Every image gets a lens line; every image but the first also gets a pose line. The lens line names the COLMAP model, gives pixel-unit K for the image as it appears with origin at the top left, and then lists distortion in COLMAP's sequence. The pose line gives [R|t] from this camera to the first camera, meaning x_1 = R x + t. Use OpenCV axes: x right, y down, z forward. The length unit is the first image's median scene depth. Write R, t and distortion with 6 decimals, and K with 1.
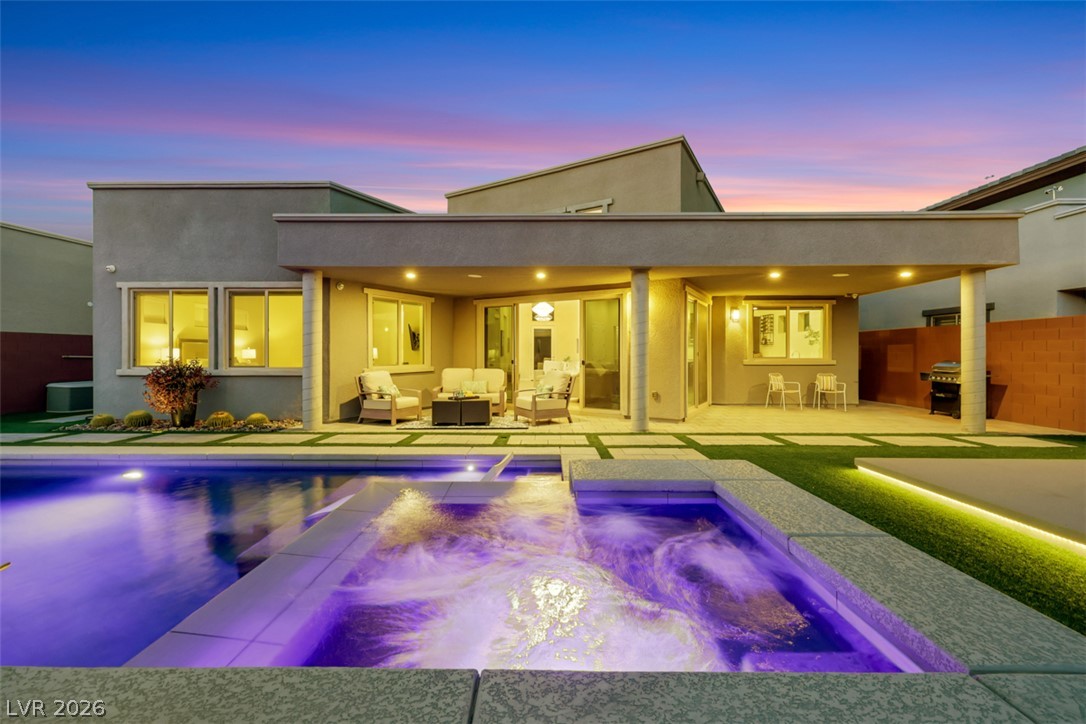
lens RADIAL K [[442.8, 0, 542.6], [0, 442.8, 354.9], [0, 0, 1]] dist [-0.001325, -0.000089]
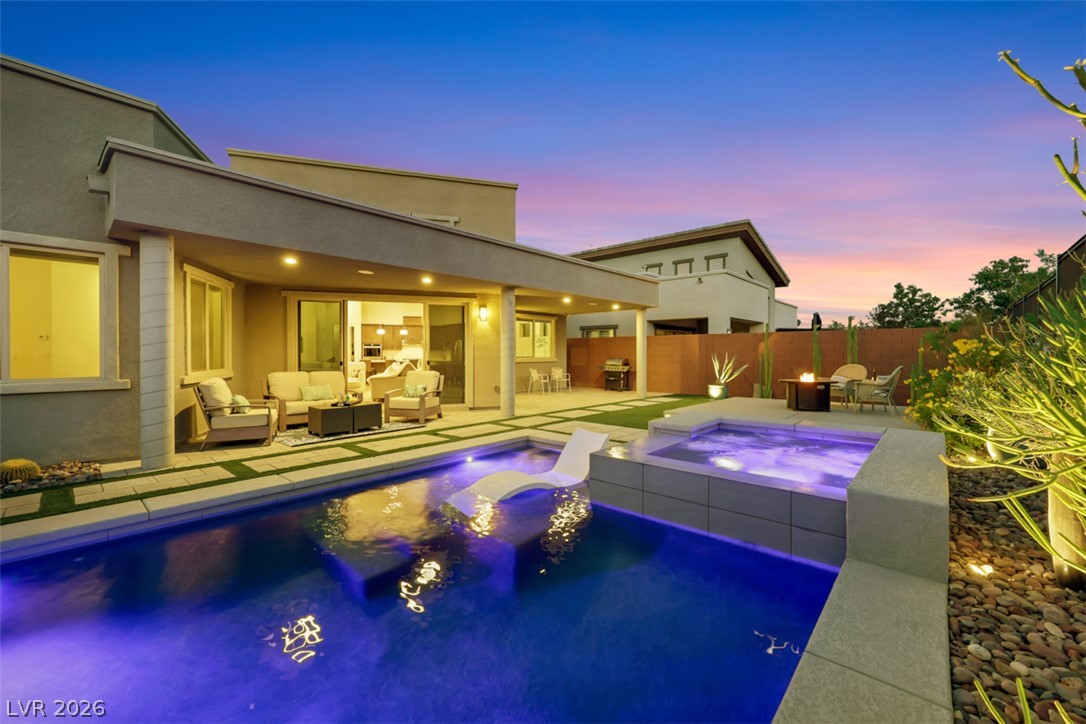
lens RADIAL K [[438.0, 0, 544.7], [0, 438.0, 358.3], [0, 0, 1]] dist [-0.000935, -0.000062]
pose [[0.662921, -0.008603, 0.748640, -0.572640], [0.000894, 0.999942, 0.010699, -0.004865], [-0.748689, -0.006423, 0.662890, 0.094619]]
